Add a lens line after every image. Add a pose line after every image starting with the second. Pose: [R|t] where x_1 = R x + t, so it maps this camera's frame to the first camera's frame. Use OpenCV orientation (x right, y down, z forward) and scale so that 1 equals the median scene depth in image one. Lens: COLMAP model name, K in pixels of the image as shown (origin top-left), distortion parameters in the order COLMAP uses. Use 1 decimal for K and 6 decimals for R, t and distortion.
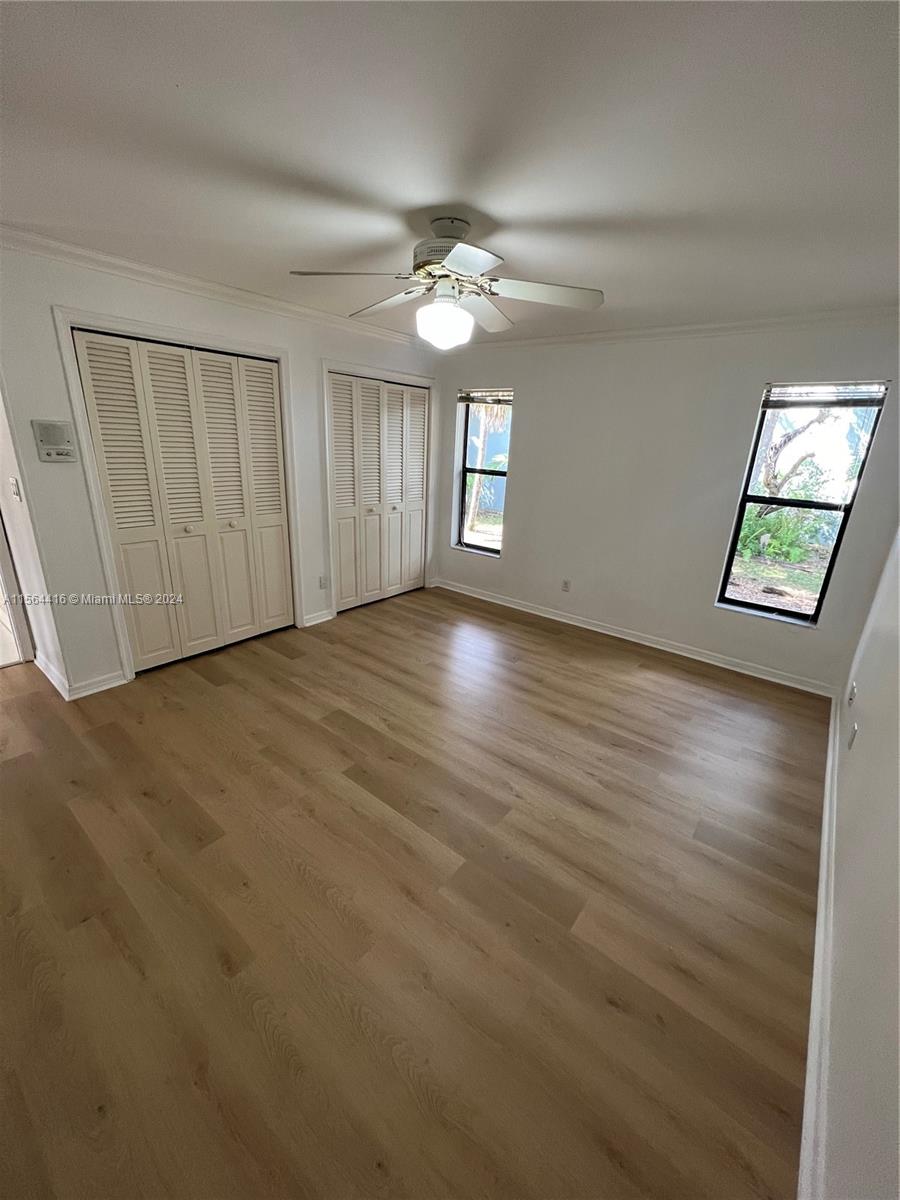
lens RADIAL K [[479.0, 0, 453.2], [0, 479.0, 598.8], [0, 0, 1]] dist [-0.002749, 0.000285]
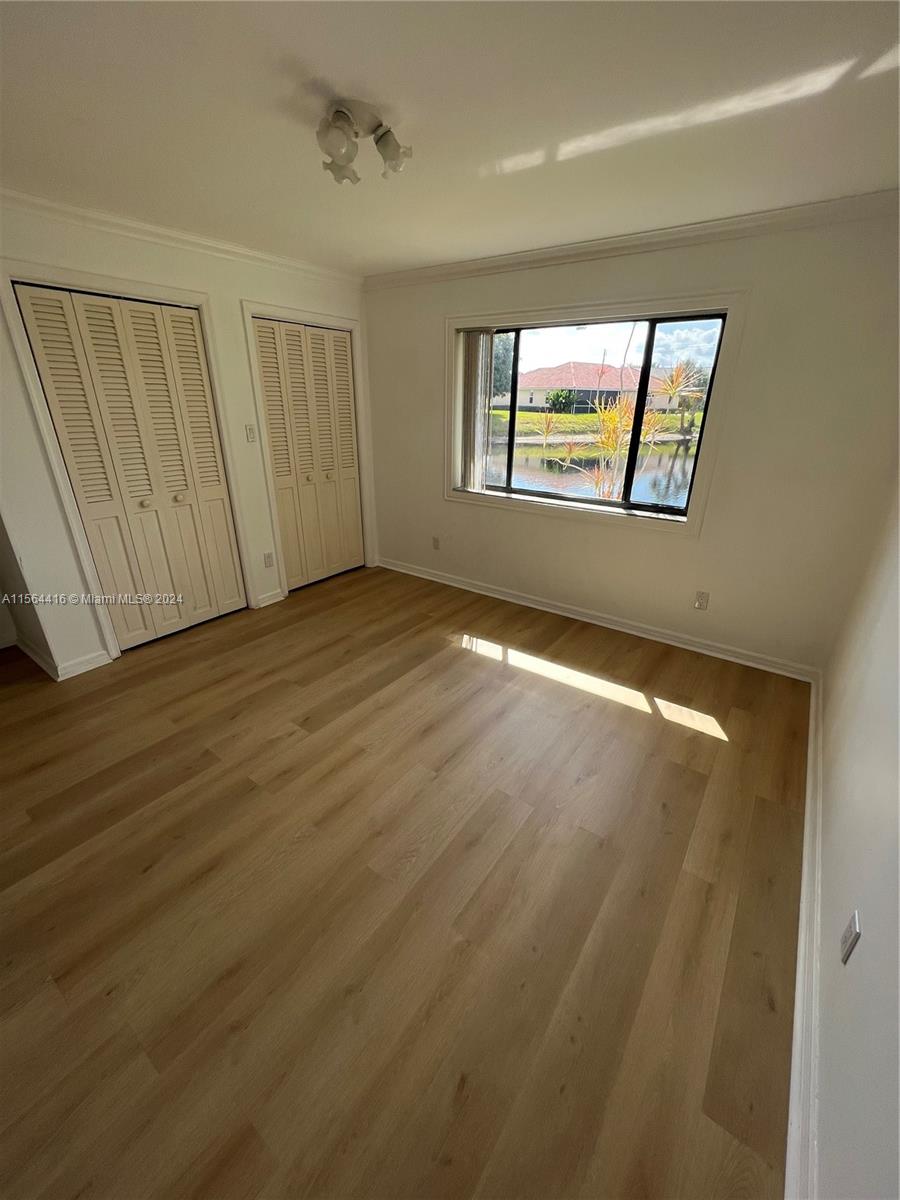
lens RADIAL K [[479.0, 0, 463.6], [0, 479.0, 598.5], [0, 0, 1]] dist [-0.002749, 0.000285]
pose [[0.997898, -0.052702, 0.037721, 0.085819], [0.049232, 0.994933, 0.087661, -0.035212], [-0.042149, -0.085620, 0.995436, 0.109935]]
